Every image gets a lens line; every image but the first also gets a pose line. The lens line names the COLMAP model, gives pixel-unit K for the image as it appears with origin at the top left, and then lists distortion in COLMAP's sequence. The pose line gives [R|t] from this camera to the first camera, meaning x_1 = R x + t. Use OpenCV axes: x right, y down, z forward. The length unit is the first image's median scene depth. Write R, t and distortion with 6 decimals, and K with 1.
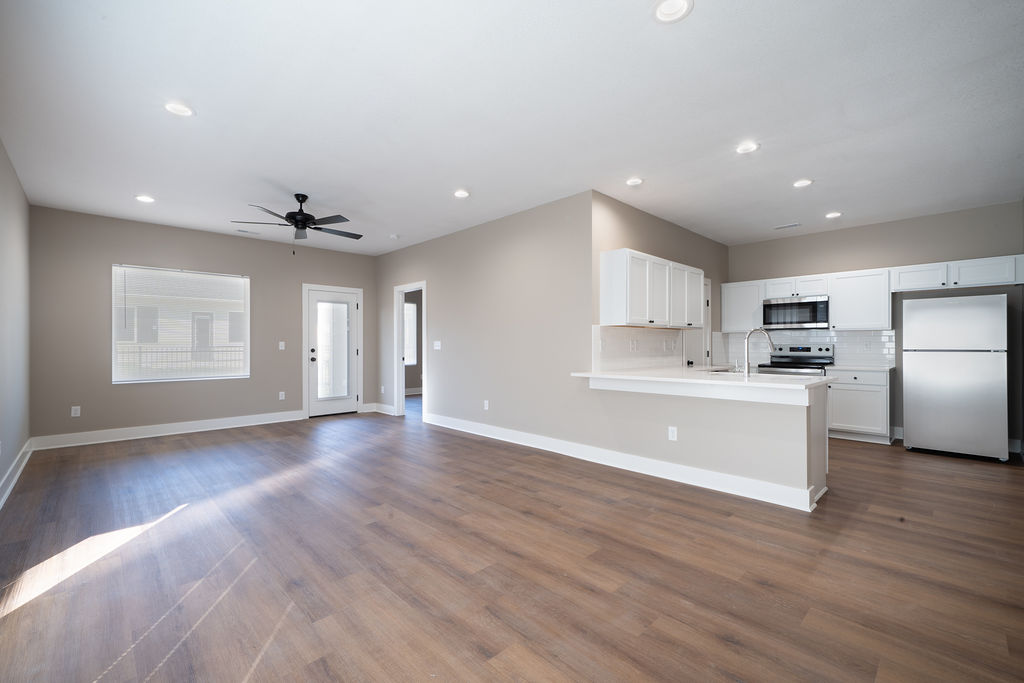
lens RADIAL K [[434.8, 0, 507.6], [0, 434.8, 345.2], [0, 0, 1]] dist [0.003279, 0.000698]
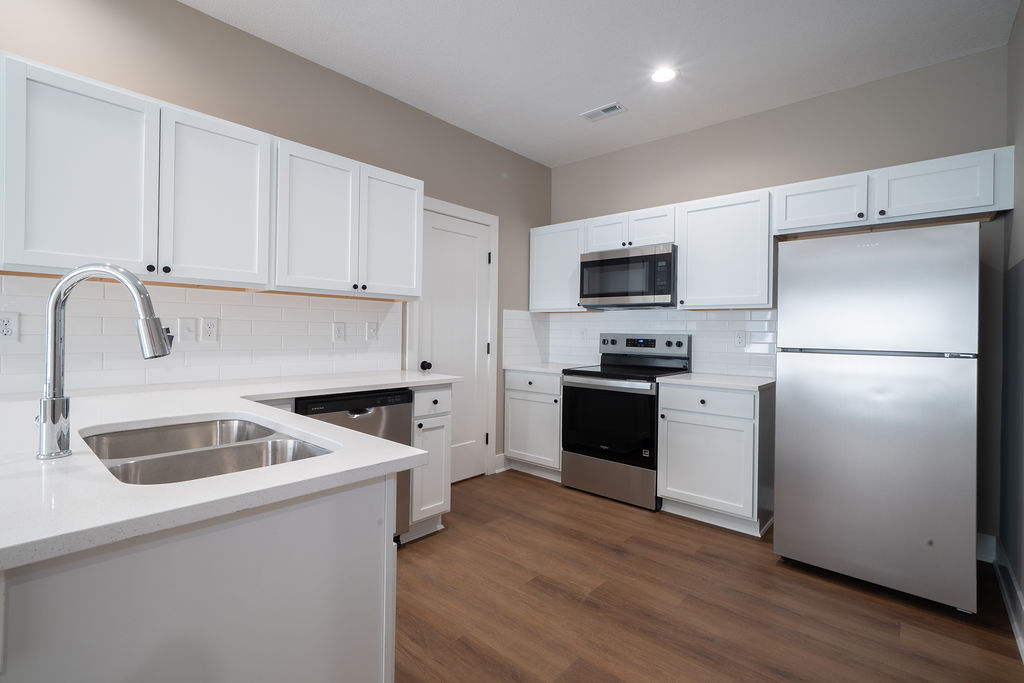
lens RADIAL K [[468.9, 0, 510.6], [0, 468.9, 331.8], [0, 0, 1]] dist [0.001316, -0.000124]
pose [[0.997393, 0.016995, 0.070130, 0.499349], [-0.017020, 0.999855, -0.000251, -0.002003], [-0.070125, -0.000944, 0.997538, 0.438195]]
